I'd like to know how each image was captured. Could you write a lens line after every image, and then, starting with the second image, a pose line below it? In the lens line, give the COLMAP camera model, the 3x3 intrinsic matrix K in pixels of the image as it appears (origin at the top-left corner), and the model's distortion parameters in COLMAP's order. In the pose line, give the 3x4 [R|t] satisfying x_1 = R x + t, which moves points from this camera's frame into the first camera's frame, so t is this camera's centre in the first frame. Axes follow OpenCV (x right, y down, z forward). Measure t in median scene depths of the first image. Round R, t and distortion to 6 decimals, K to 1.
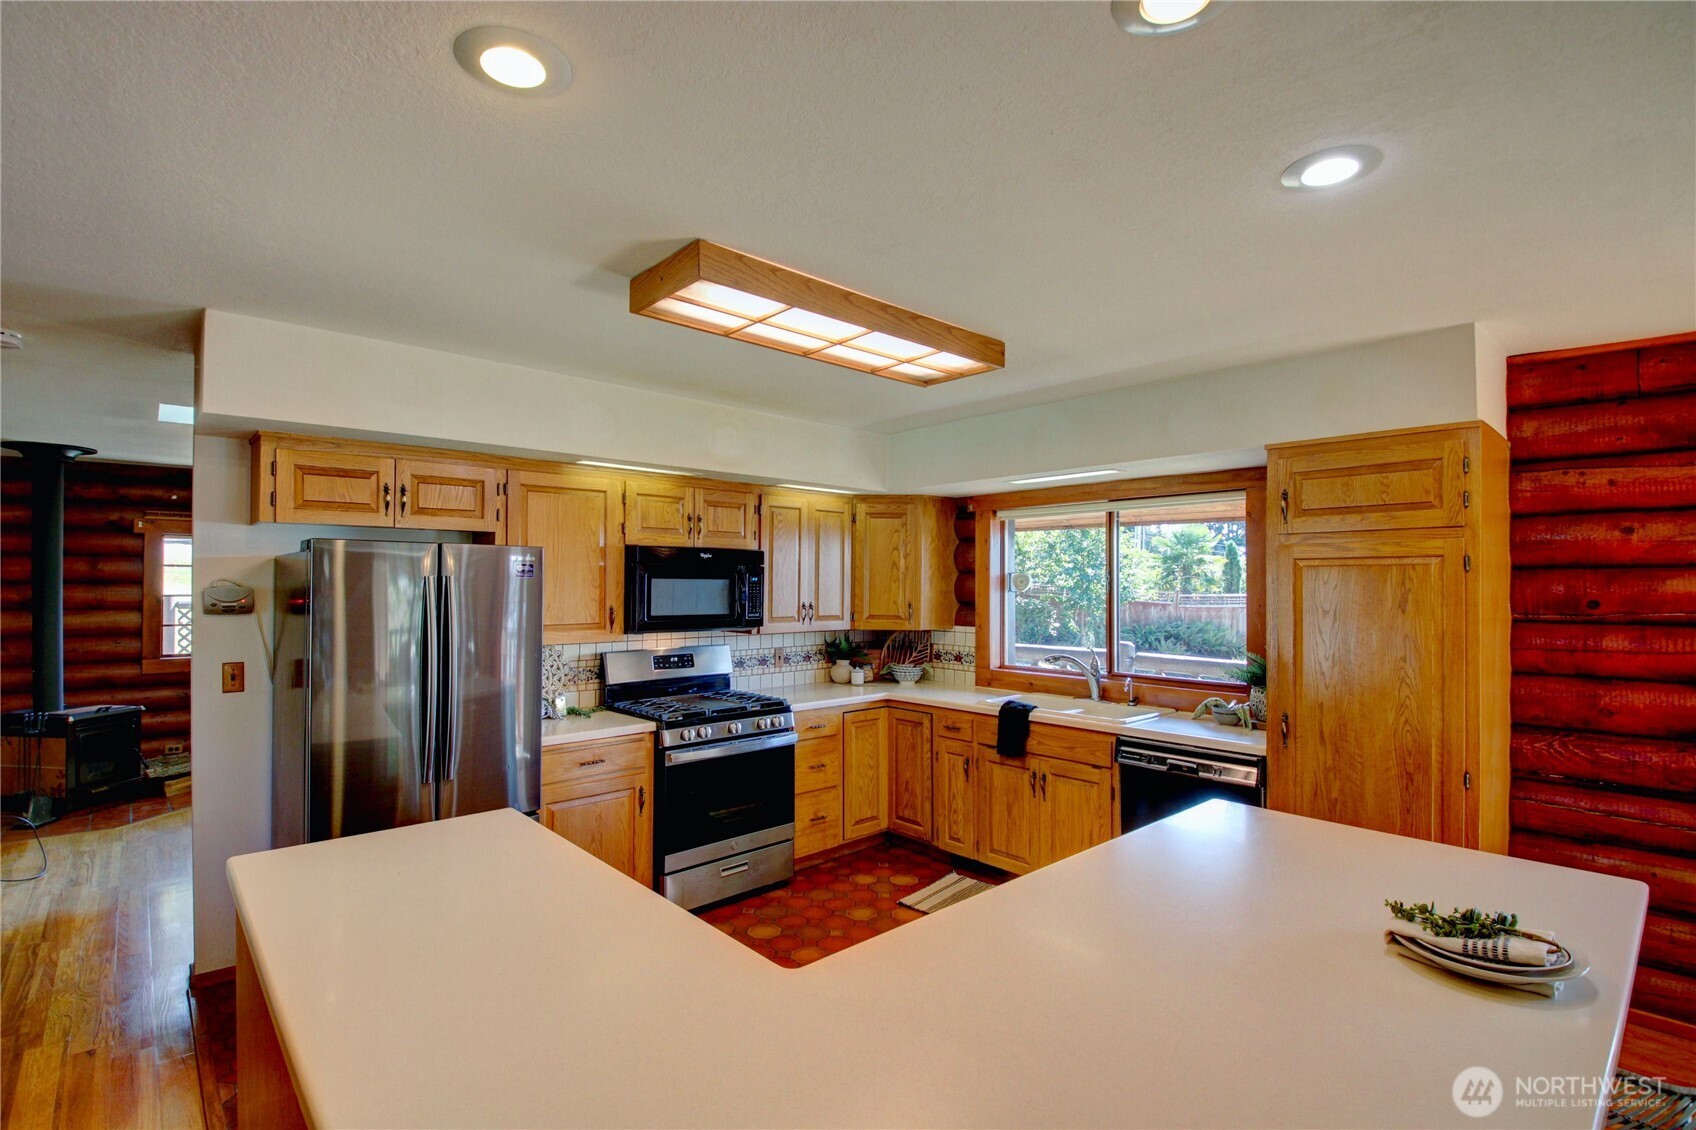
lens RADIAL K [[788.4, 0, 839.6], [0, 788.4, 574.2], [0, 0, 1]] dist [-0.001679, -0.015786]
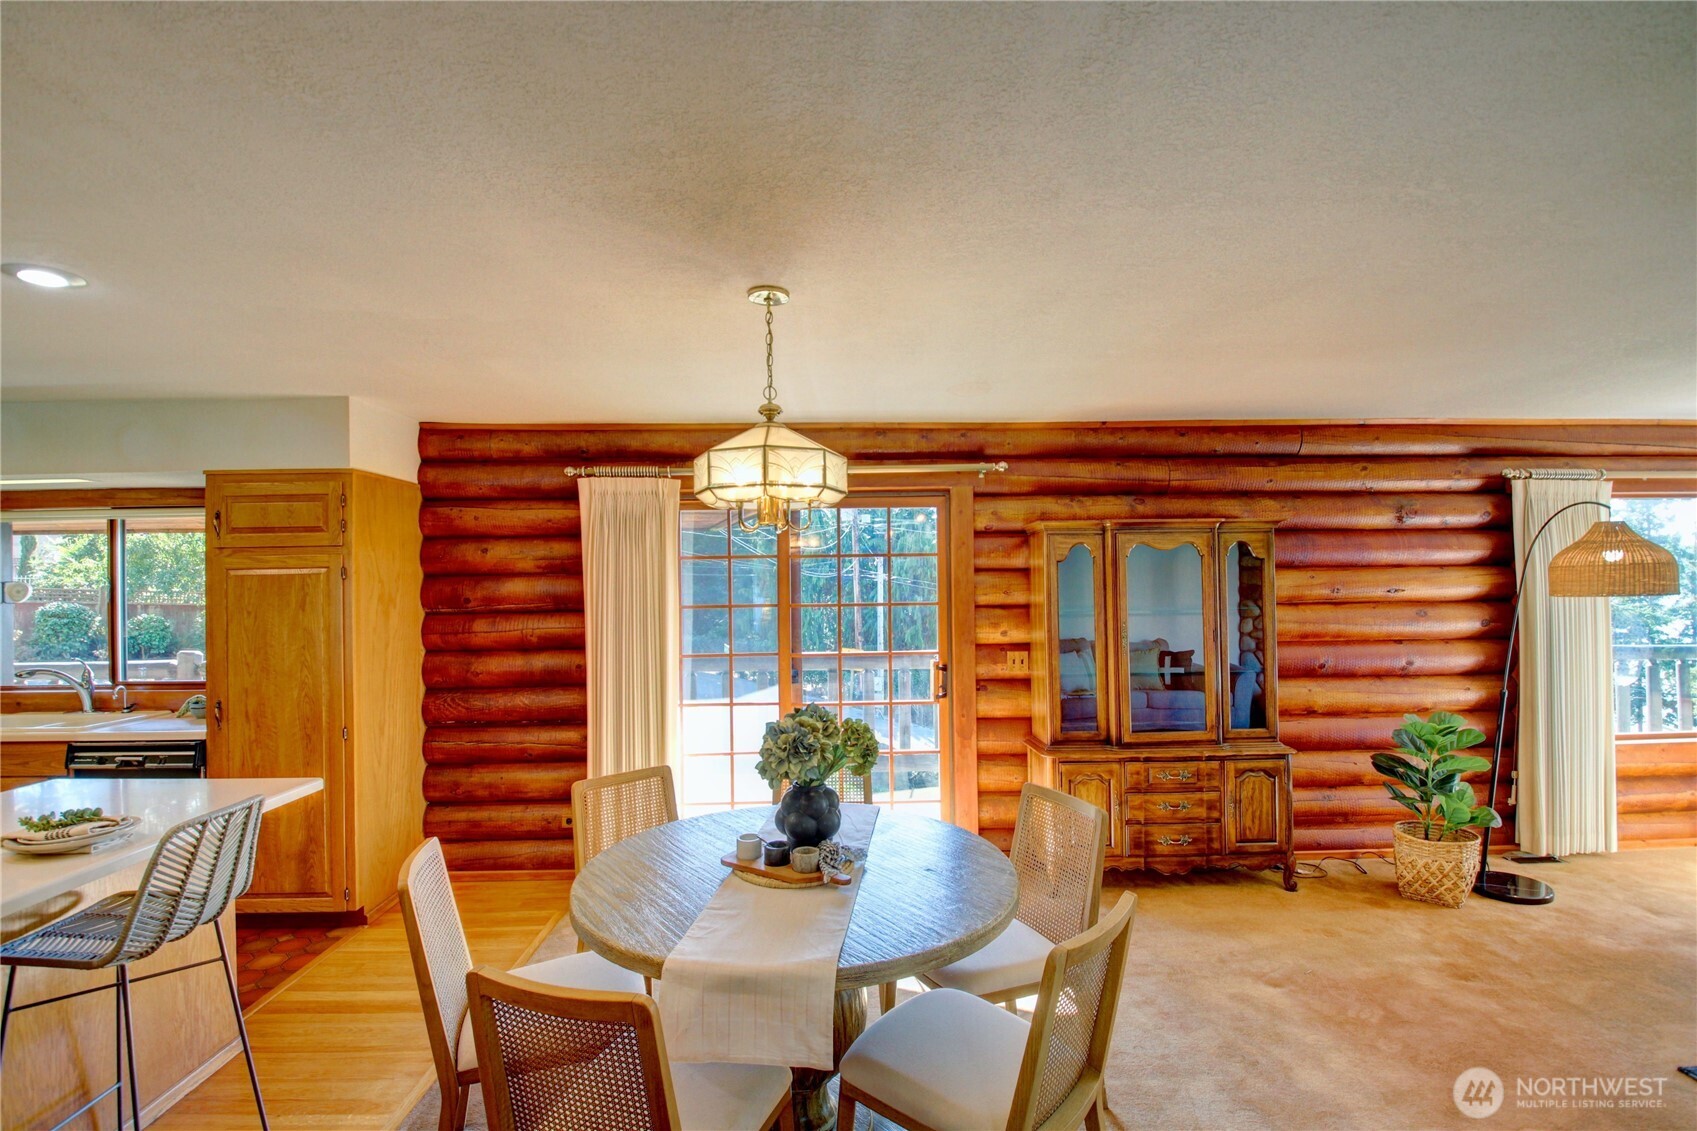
lens RADIAL K [[788.9, 0, 843.8], [0, 788.9, 574.8], [0, 0, 1]] dist [-0.001679, -0.015786]
pose [[0.649363, -0.004600, 0.760465, 0.201487], [0.008283, 0.999965, -0.001023, -0.001499], [-0.760434, 0.006963, 0.649378, -0.334988]]
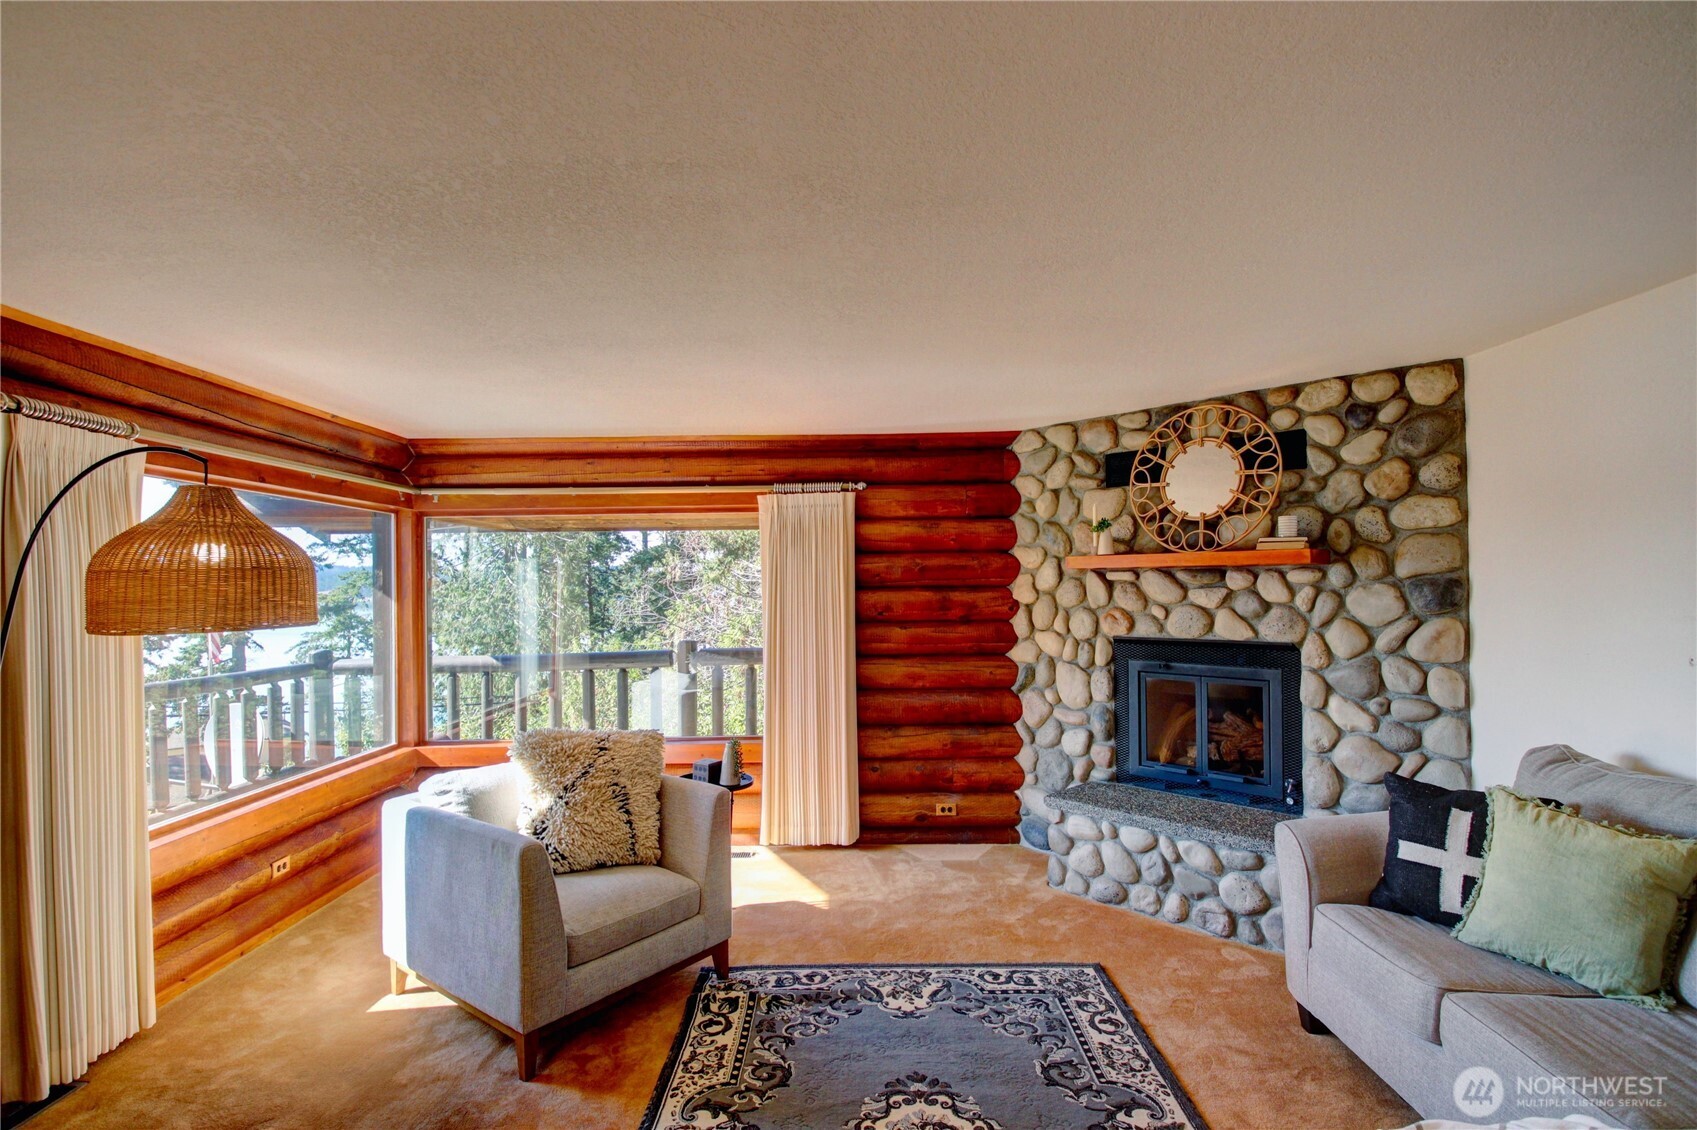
lens RADIAL K [[838.0, 0, 834.8], [0, 838.0, 578.3], [0, 0, 1]] dist [0.001156, -0.013822]
pose [[-0.738937, 0.006276, 0.673745, 0.717831], [-0.000159, 0.999955, -0.009489, 0.002408], [-0.673774, -0.007119, -0.738903, -0.314498]]
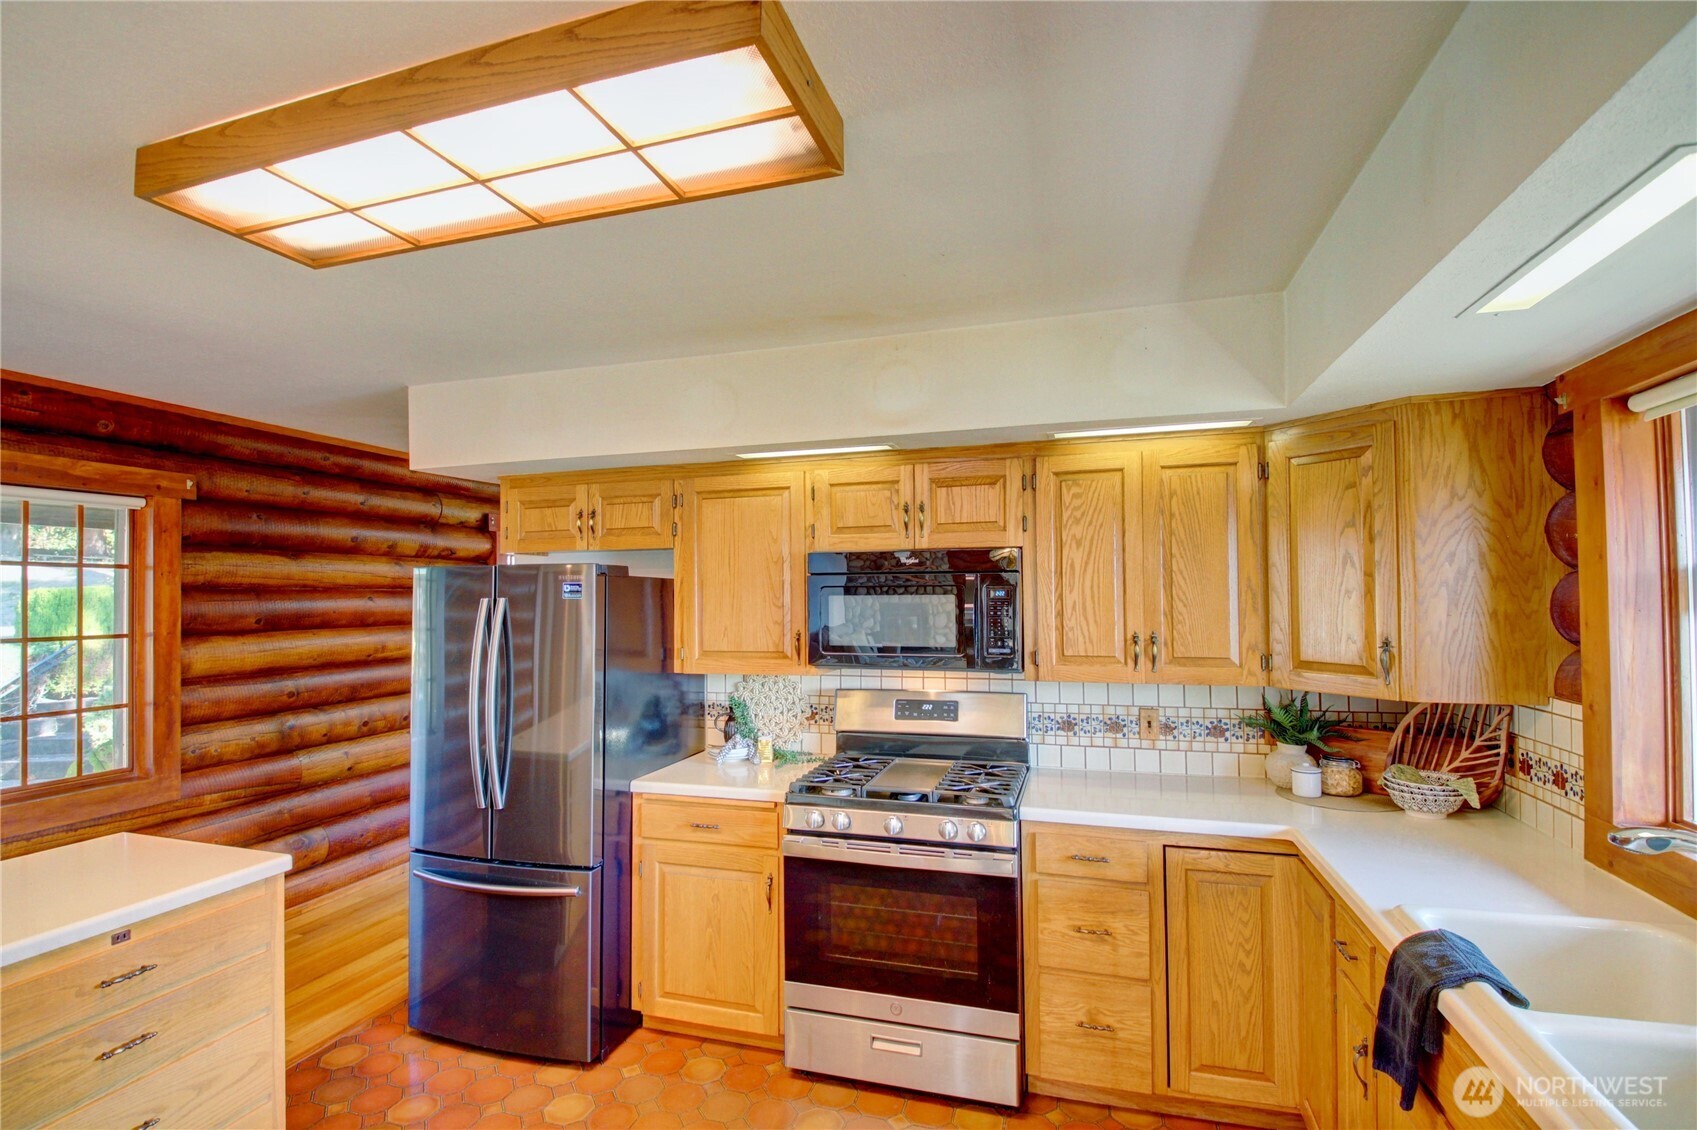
lens RADIAL K [[788.9, 0, 836.7], [0, 788.9, 573.3], [0, 0, 1]] dist [-0.001679, -0.015786]
pose [[0.506712, -0.035893, -0.861368, 0.365189], [0.019644, 0.999354, -0.030087, 0.006338], [0.861892, -0.001675, 0.507090, 0.564235]]
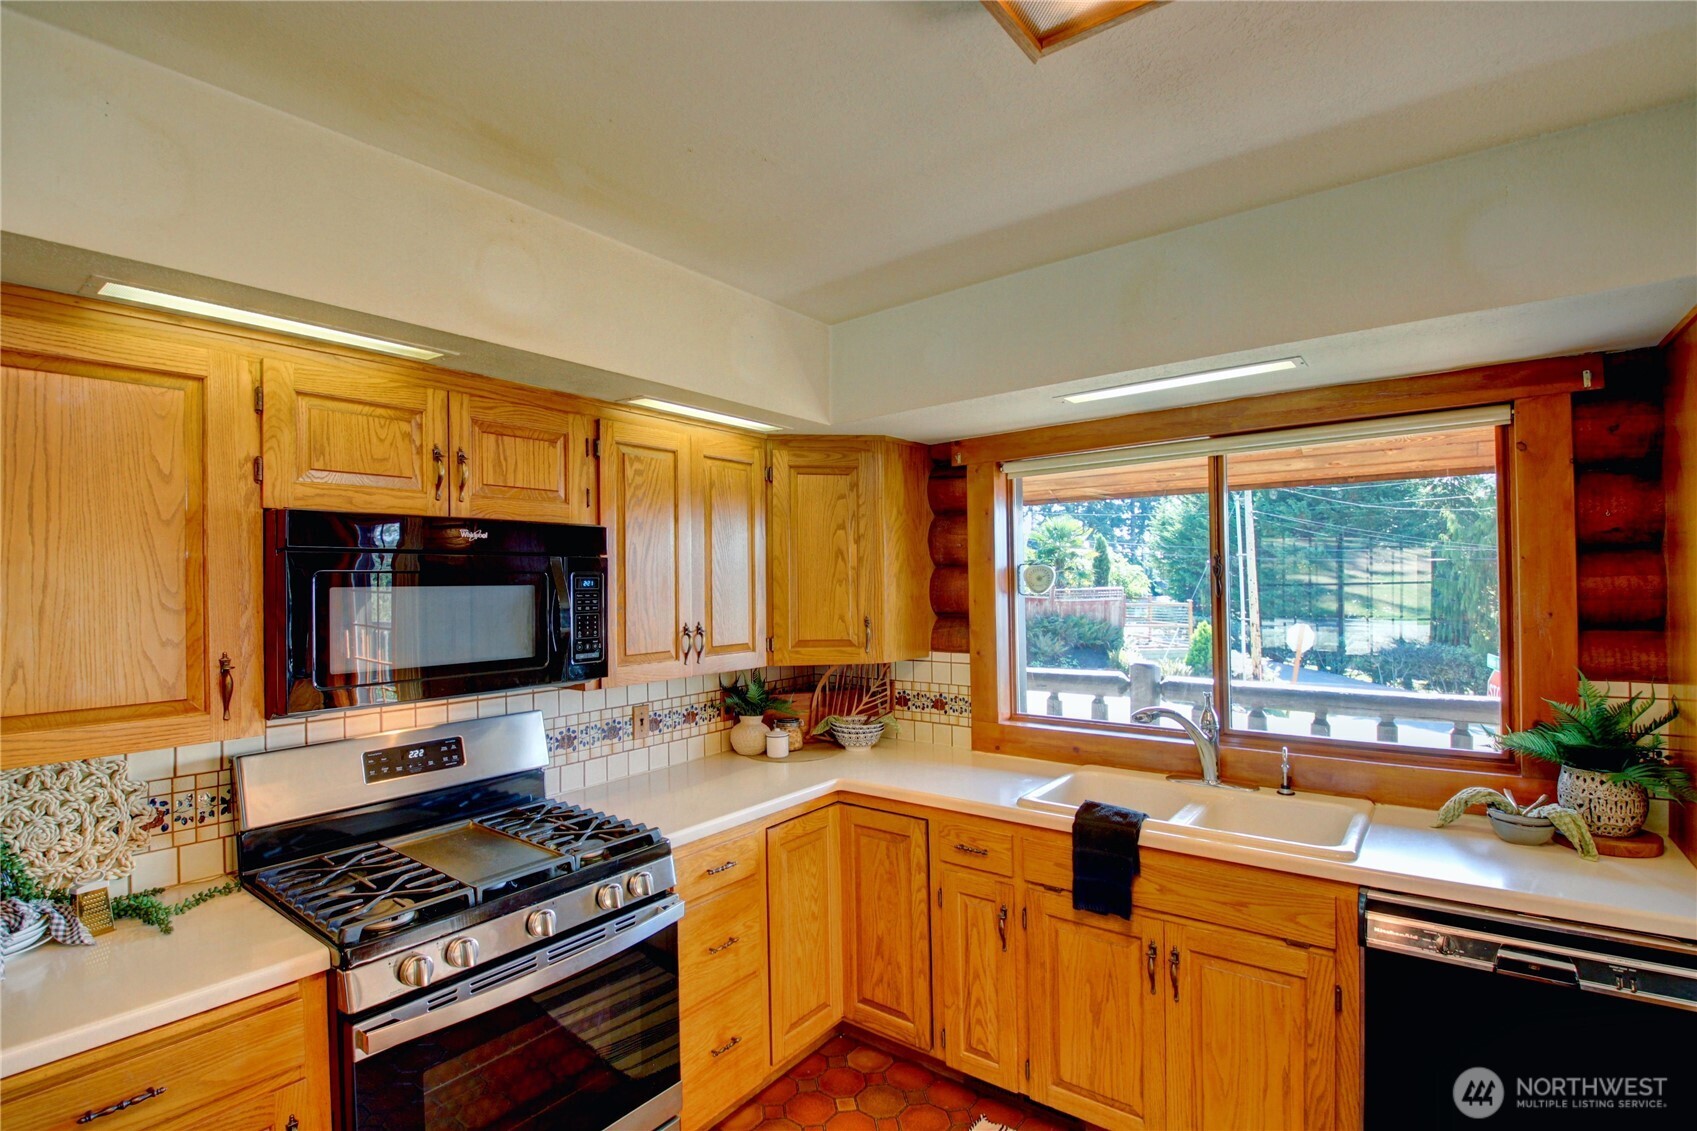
lens RADIAL K [[788.9, 0, 844.7], [0, 788.9, 574.2], [0, 0, 1]] dist [-0.001679, -0.015786]
pose [[0.983699, -0.018187, 0.178900, -0.036778], [0.018000, 0.999834, 0.002672, 0.001895], [-0.178919, 0.000592, 0.983864, 0.478095]]
